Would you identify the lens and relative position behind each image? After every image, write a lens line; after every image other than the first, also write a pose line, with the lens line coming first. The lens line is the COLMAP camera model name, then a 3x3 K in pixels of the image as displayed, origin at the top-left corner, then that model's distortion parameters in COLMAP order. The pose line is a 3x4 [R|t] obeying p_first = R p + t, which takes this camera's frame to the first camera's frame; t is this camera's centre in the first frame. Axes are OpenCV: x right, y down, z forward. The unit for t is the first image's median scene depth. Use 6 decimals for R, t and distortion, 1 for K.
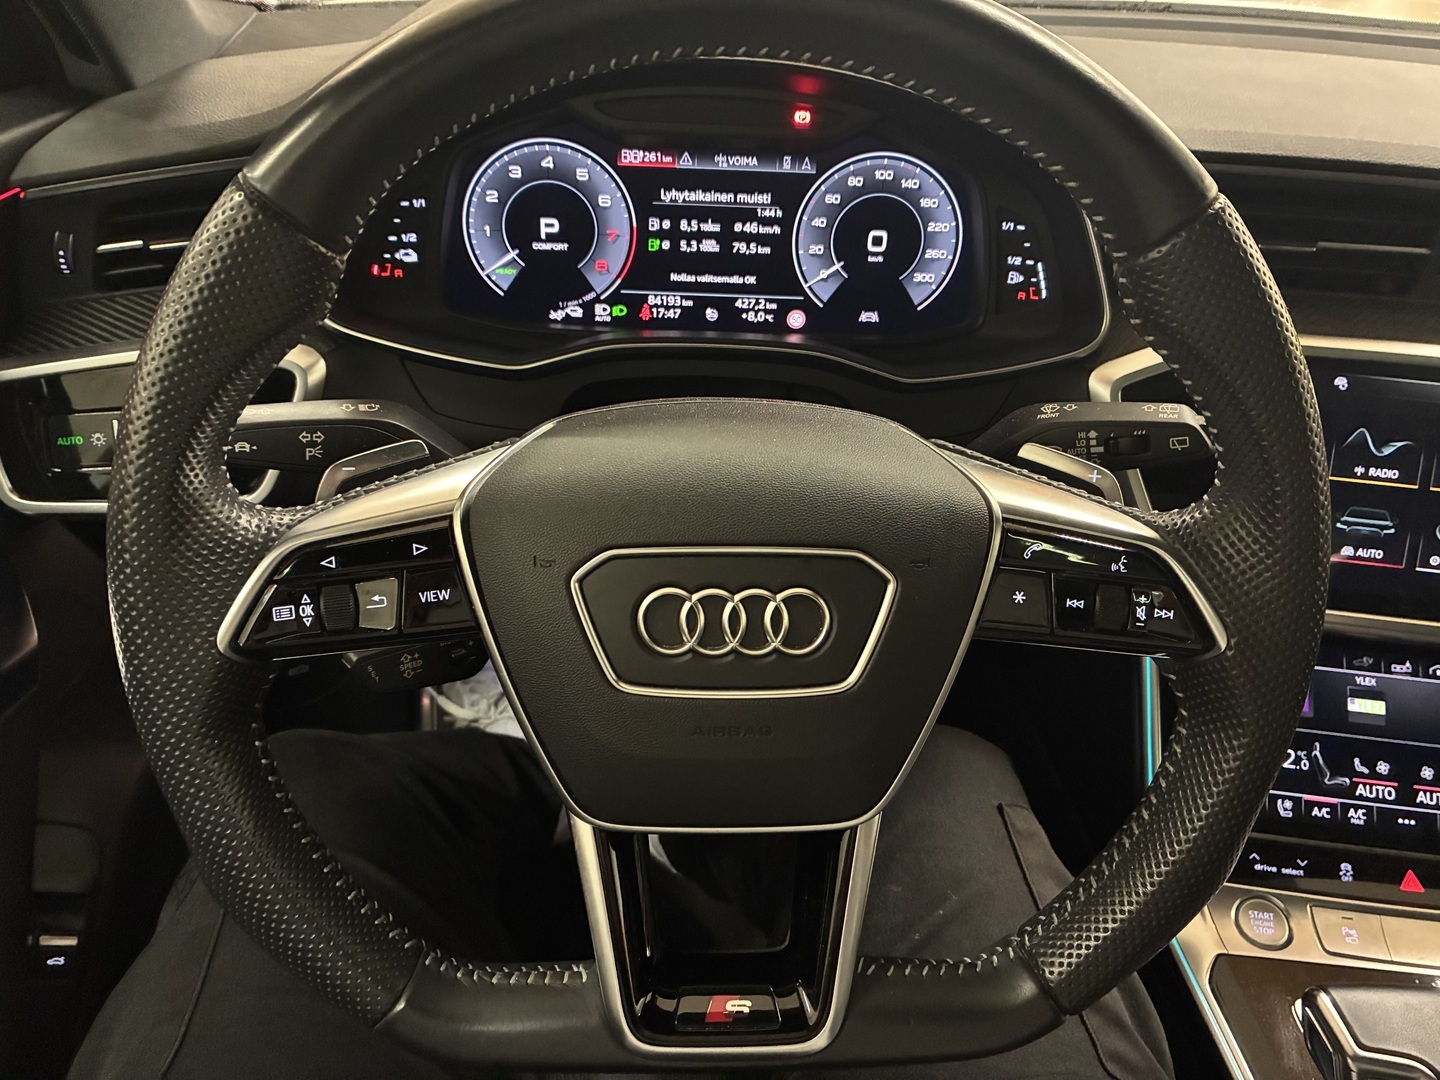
lens RADIAL K [[1097.7, 0, 733.9], [0, 1097.7, 526.5], [0, 0, 1]] dist [0.061608, -0.085201]
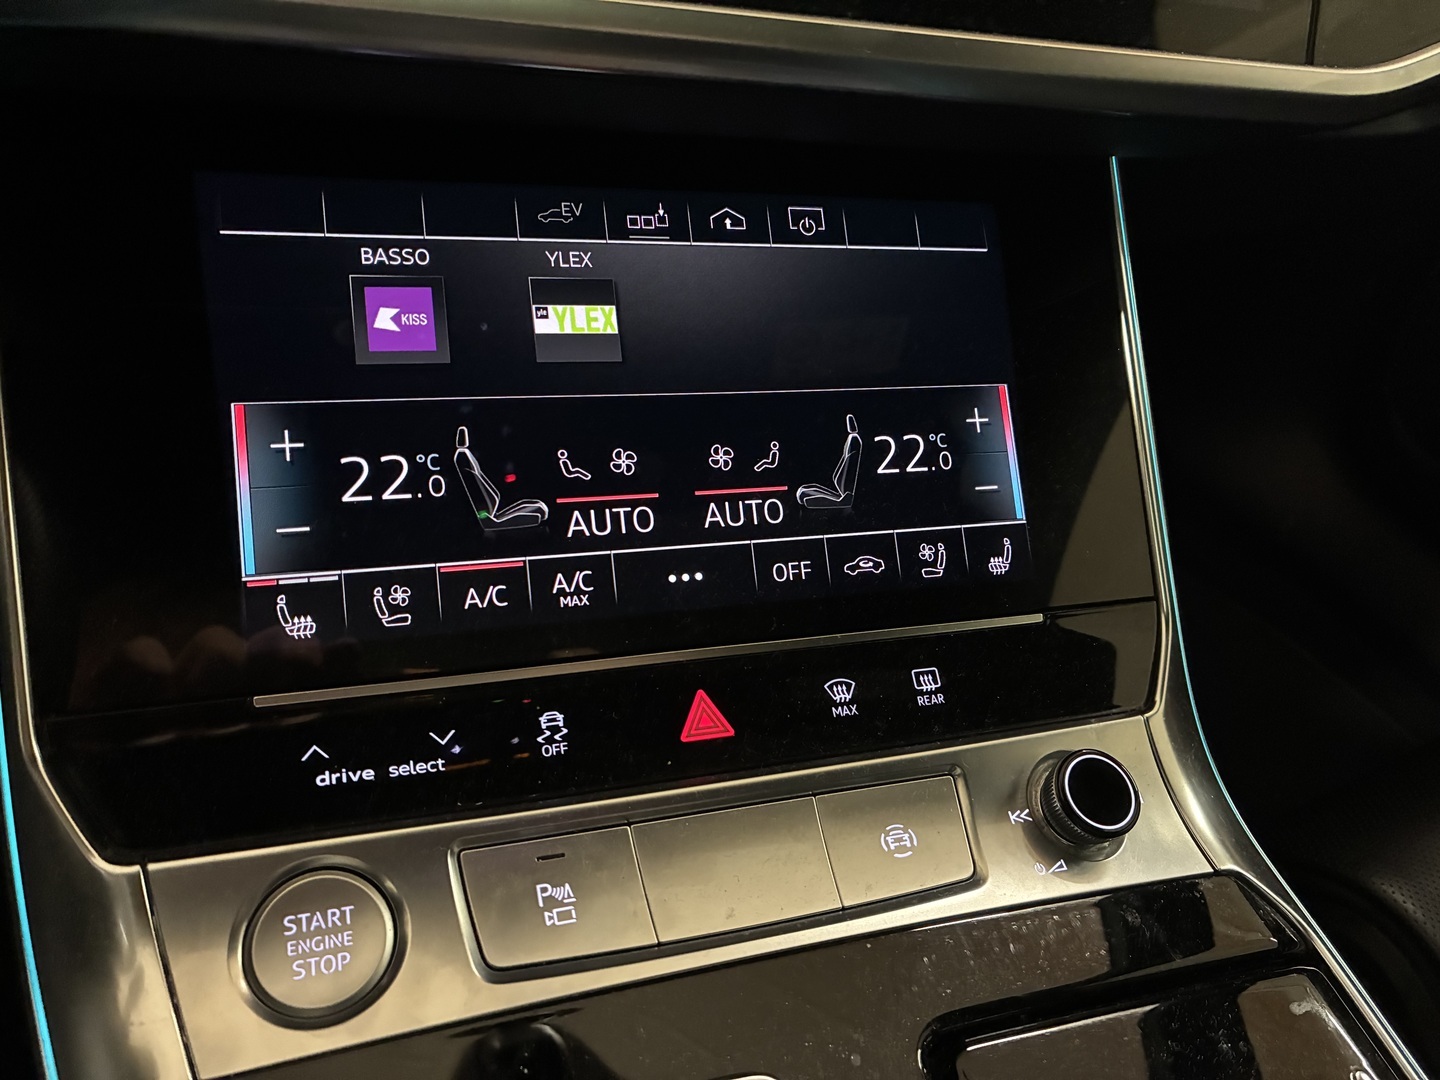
lens RADIAL K [[1097.7, 0, 733.9], [0, 1097.7, 526.5], [0, 0, 1]] dist [0.061608, -0.085201]
pose [[0.893486, -0.180503, 0.411219, 0.451205], [0.105896, 0.974530, 0.197678, 0.165284], [-0.436427, -0.133076, 0.889844, 0.618262]]
